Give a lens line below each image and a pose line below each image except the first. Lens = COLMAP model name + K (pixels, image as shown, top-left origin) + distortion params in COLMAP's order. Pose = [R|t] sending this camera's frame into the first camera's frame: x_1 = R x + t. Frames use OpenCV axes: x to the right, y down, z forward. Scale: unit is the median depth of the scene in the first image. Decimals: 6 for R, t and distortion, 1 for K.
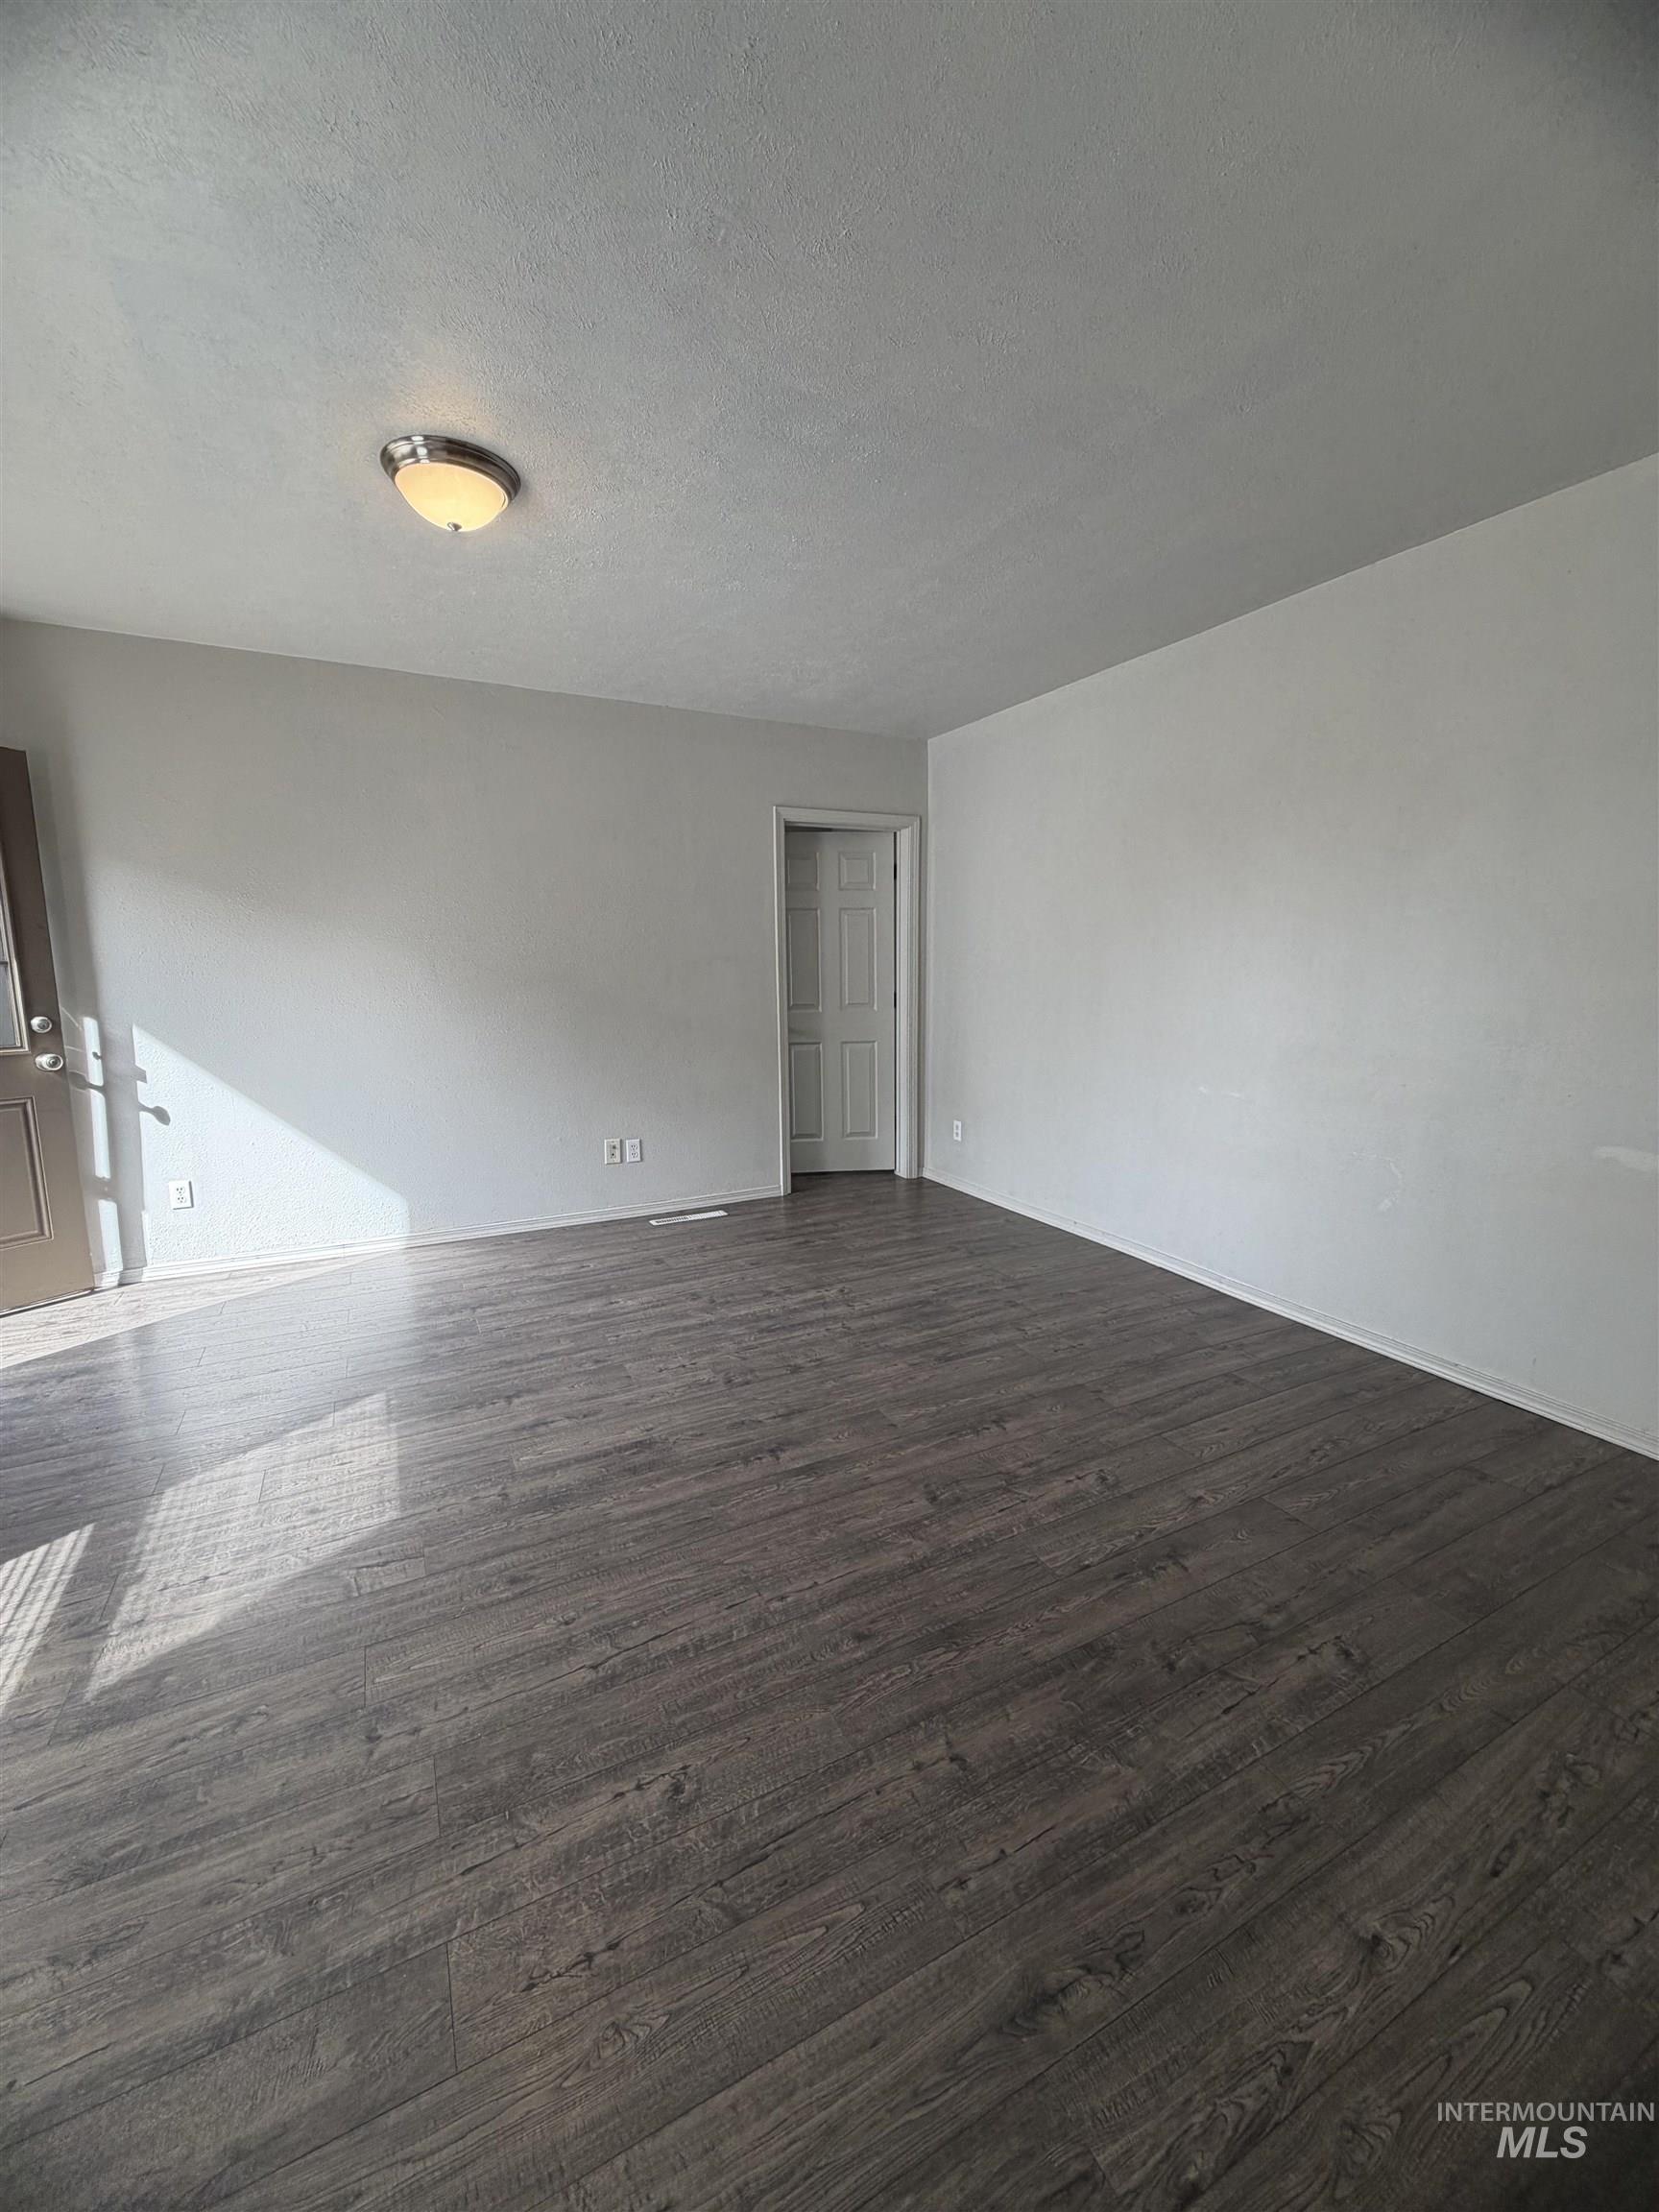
lens RADIAL K [[880.5, 0, 836.0], [0, 880.5, 1097.3], [0, 0, 1]] dist [-0.001936, 0.000683]
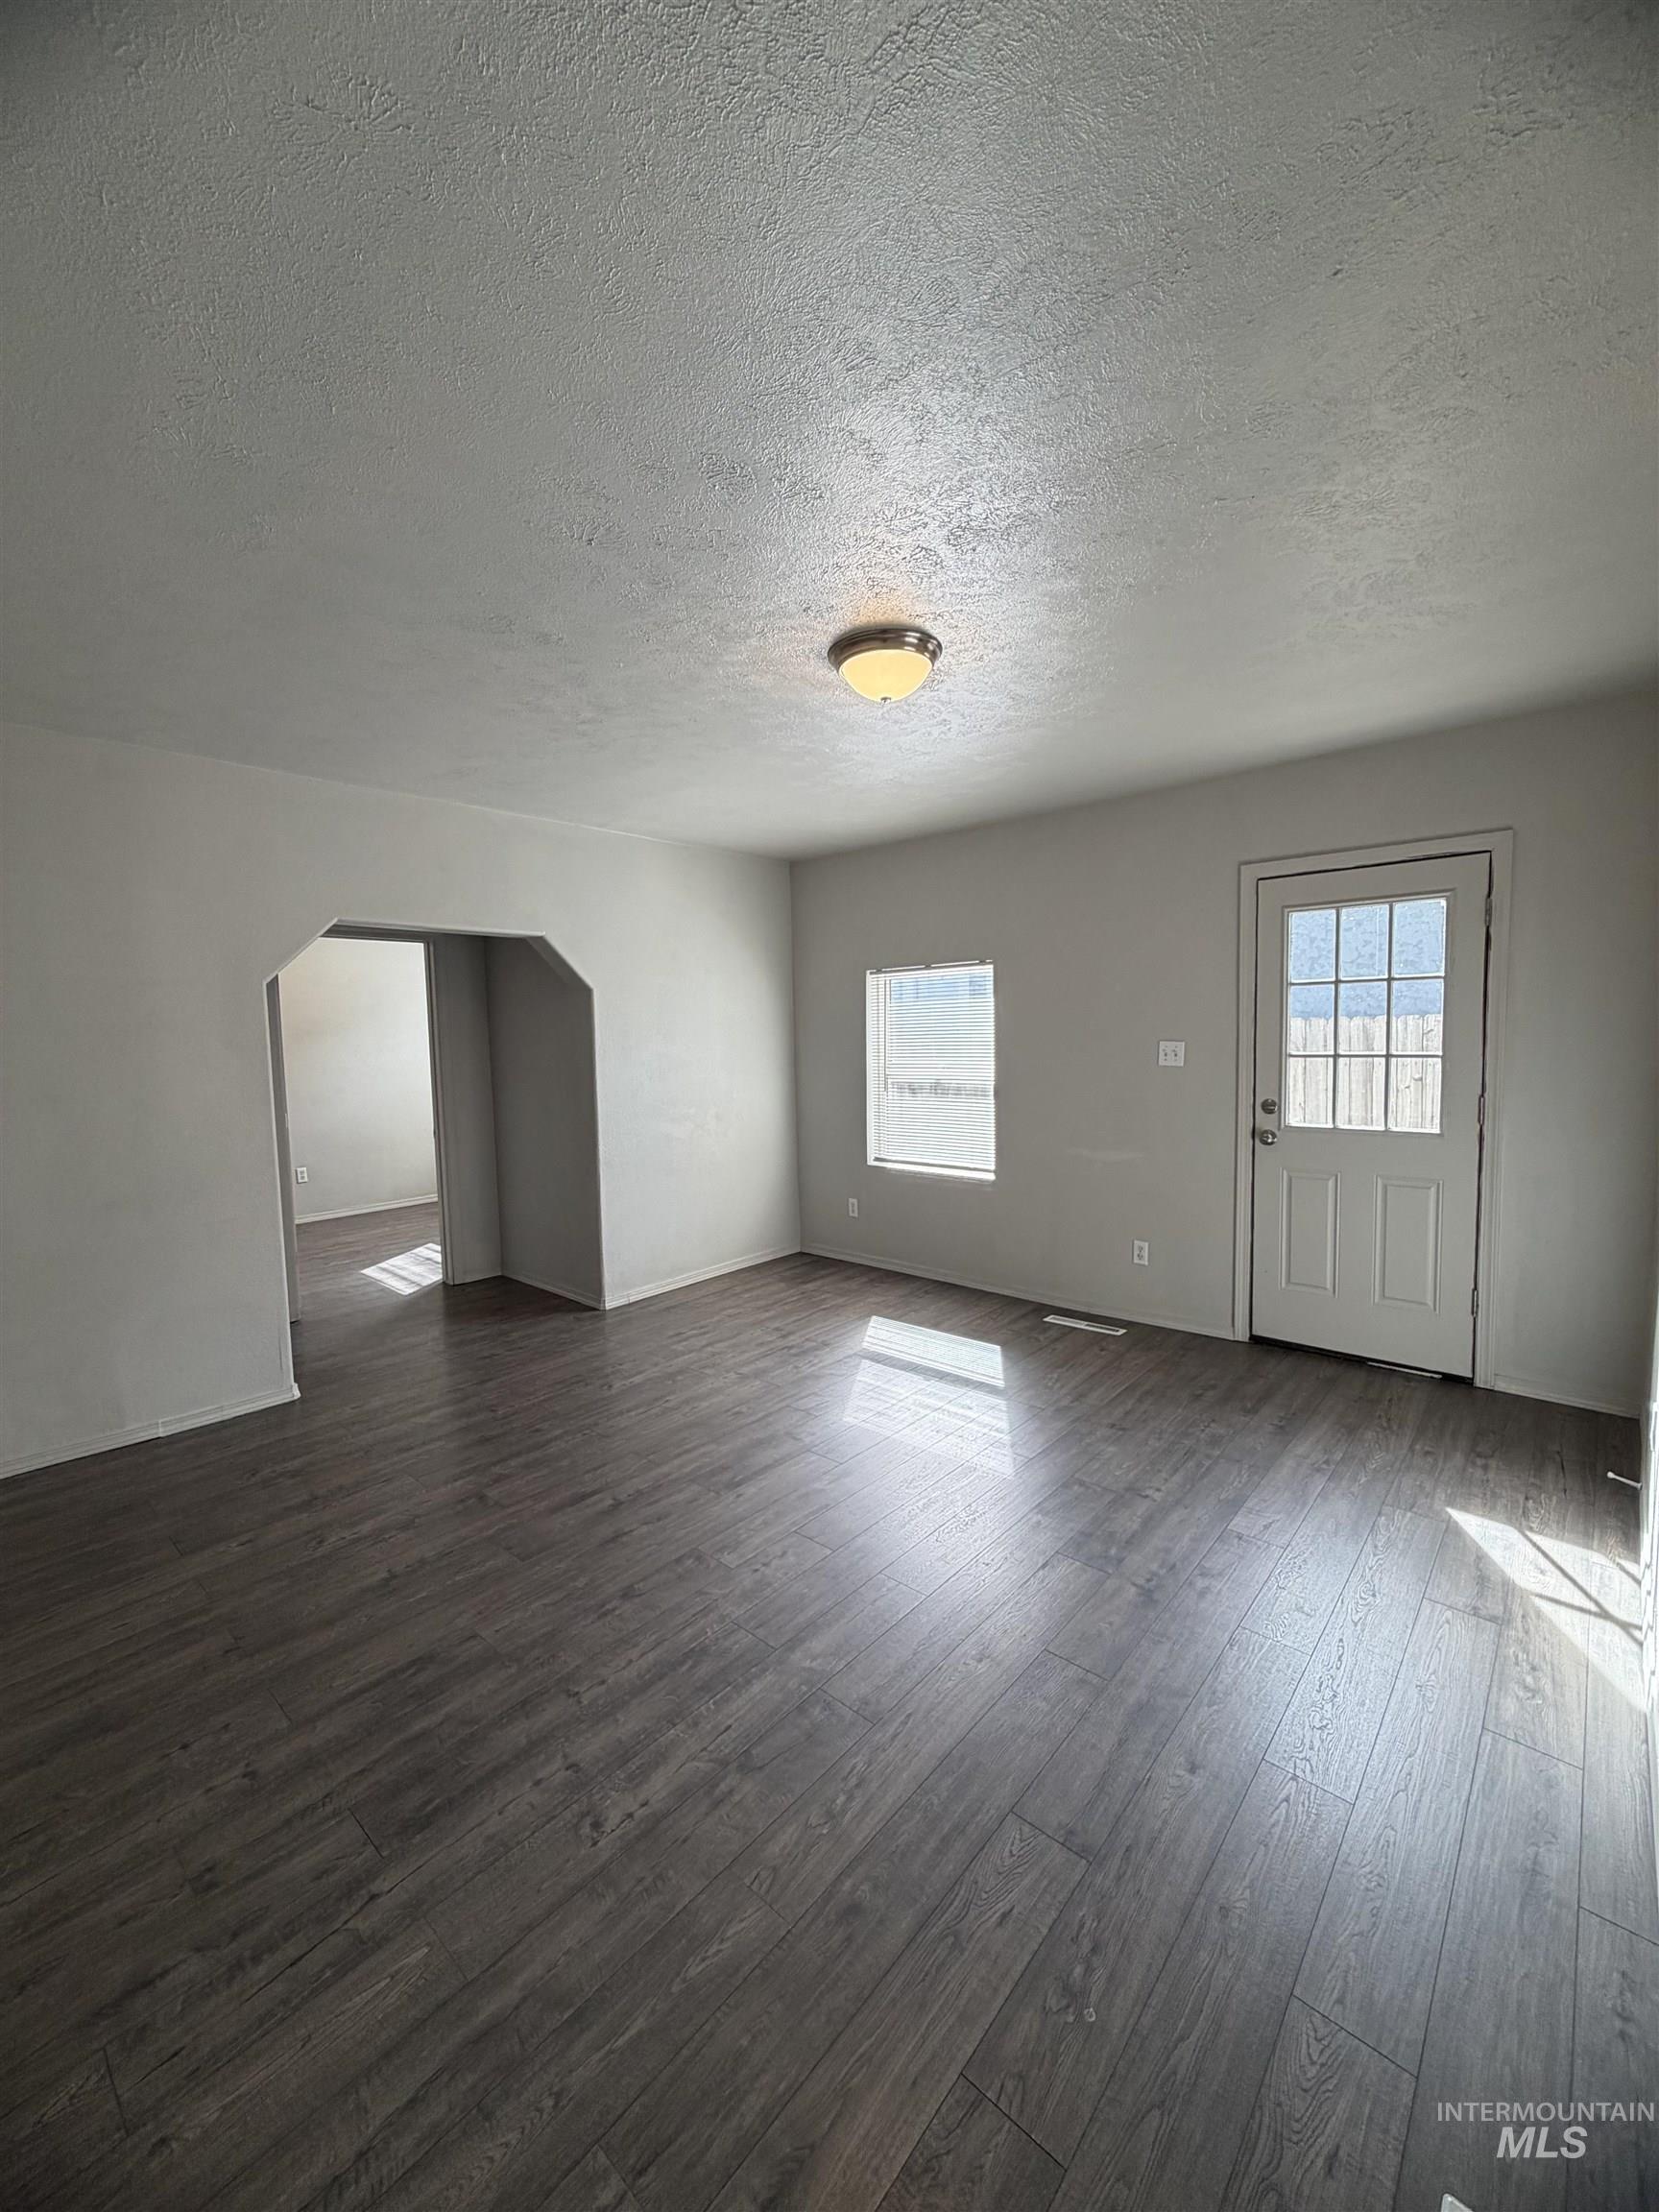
lens RADIAL K [[880.5, 0, 824.2], [0, 880.5, 1093.3], [0, 0, 1]] dist [-0.001936, 0.000683]
pose [[-0.936207, 0.049148, -0.347995, 0.056983], [-0.028008, 0.976590, 0.213277, -0.404233], [0.350330, 0.209418, -0.912914, 2.155086]]
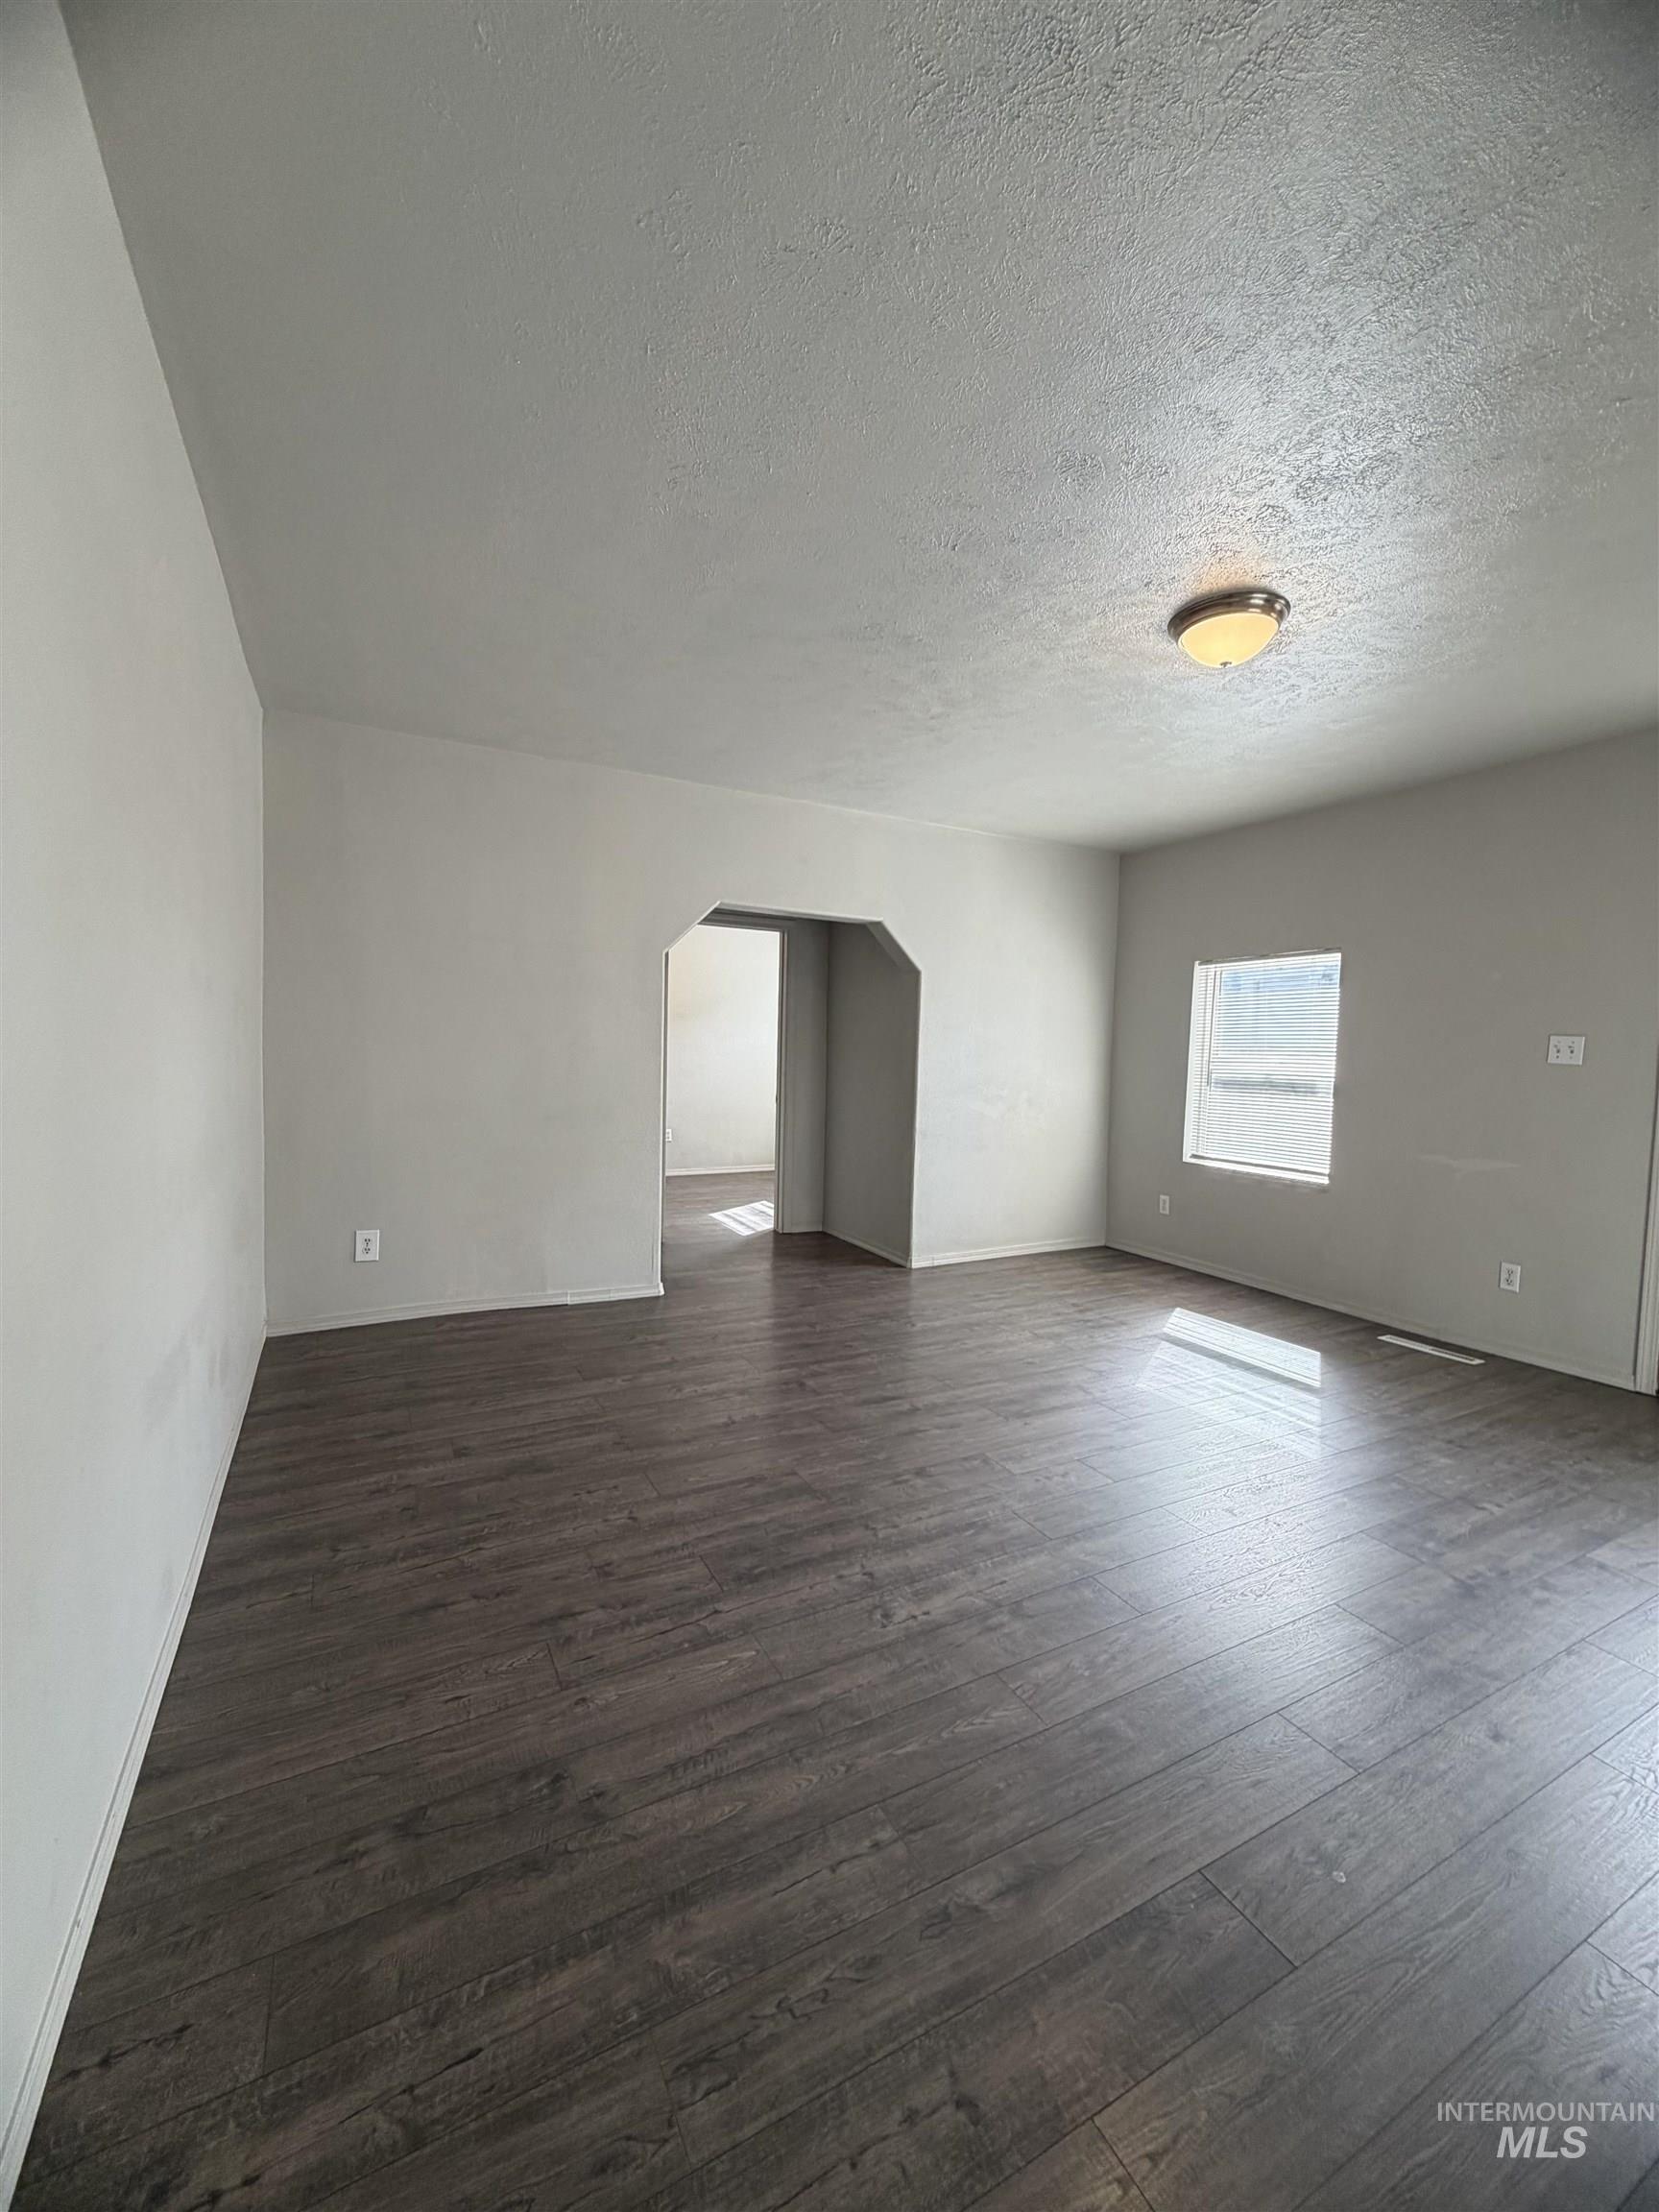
lens RADIAL K [[880.5, 0, 824.5], [0, 880.5, 1093.5], [0, 0, 1]] dist [-0.001936, 0.000683]
pose [[-0.999747, -0.021868, -0.005352, 0.085828], [-0.022497, 0.979408, 0.200633, -0.325761], [0.000854, 0.200703, -0.979652, 2.292019]]
